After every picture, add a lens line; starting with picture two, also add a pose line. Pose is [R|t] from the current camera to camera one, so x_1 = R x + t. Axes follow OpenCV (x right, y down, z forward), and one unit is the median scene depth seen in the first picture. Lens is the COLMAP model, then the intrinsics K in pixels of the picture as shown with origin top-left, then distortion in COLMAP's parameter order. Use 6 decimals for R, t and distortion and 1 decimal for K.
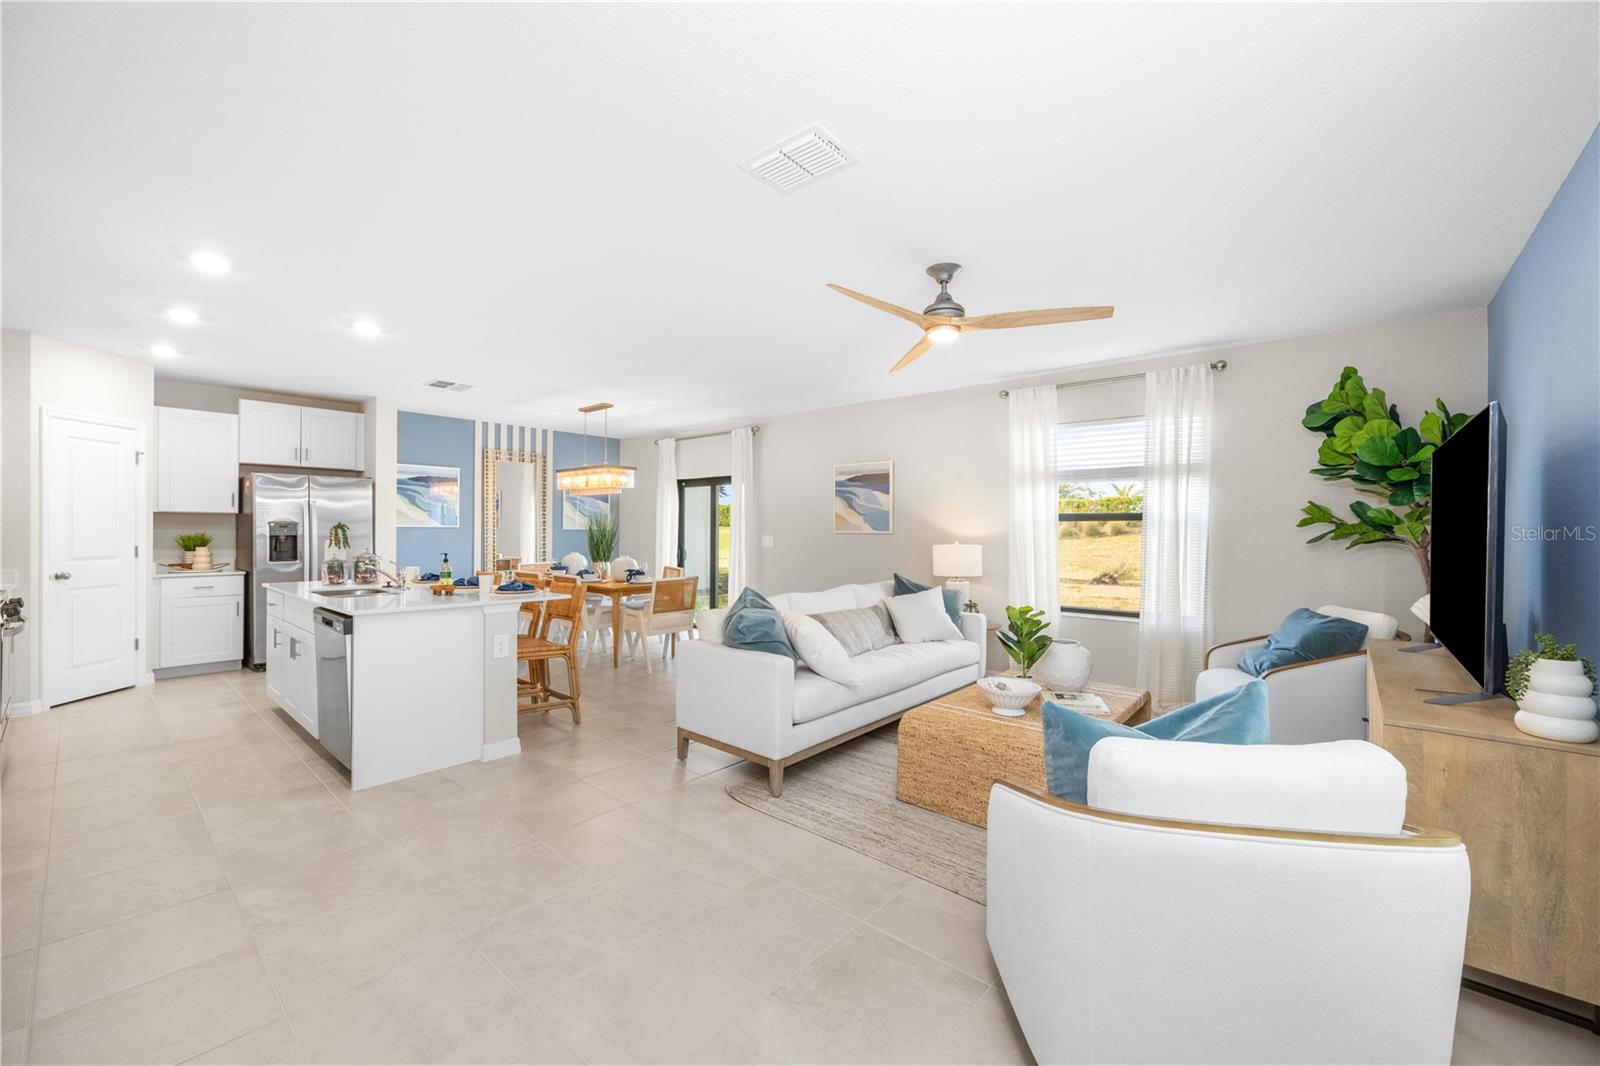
lens RADIAL K [[653.8, 0, 788.7], [0, 653.8, 531.9], [0, 0, 1]] dist [0.007863, -0.000363]
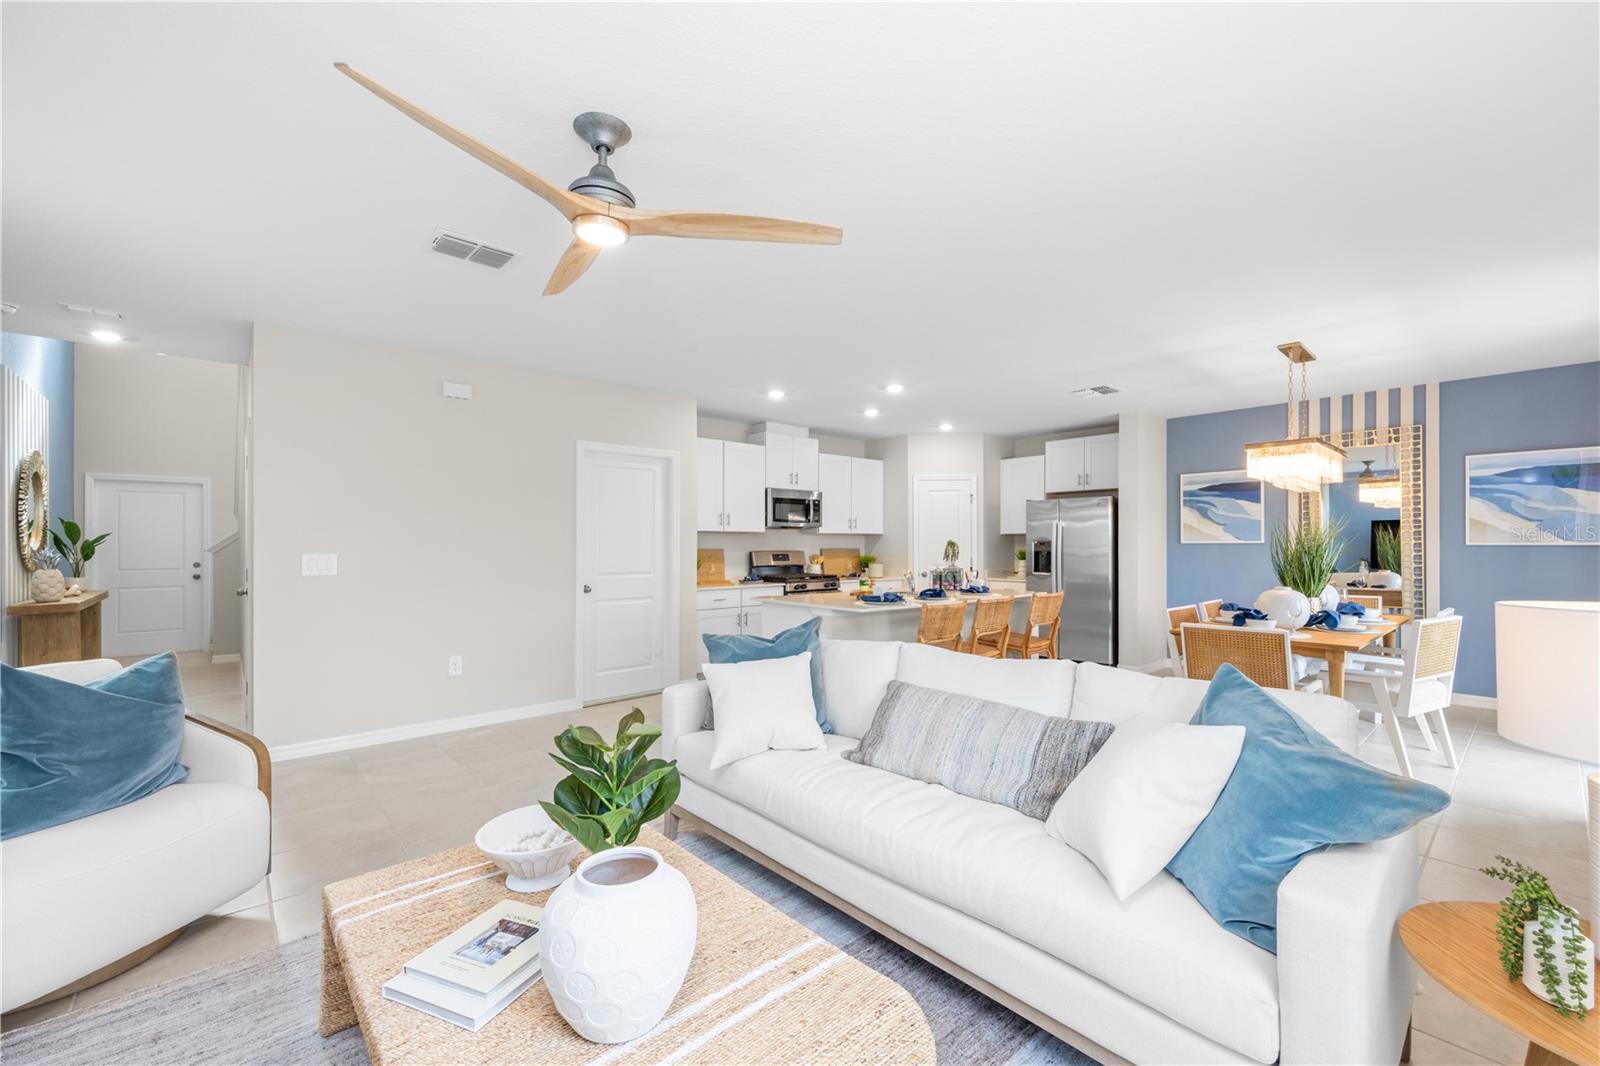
lens RADIAL K [[653.8, 0, 799.8], [0, 653.8, 539.8], [0, 0, 1]] dist [0.007863, -0.000363]
pose [[-0.112496, -0.014540, -0.993546, 0.458447], [-0.001796, 0.999894, -0.014430, 0.002624], [0.993651, 0.000161, -0.112510, 0.685333]]
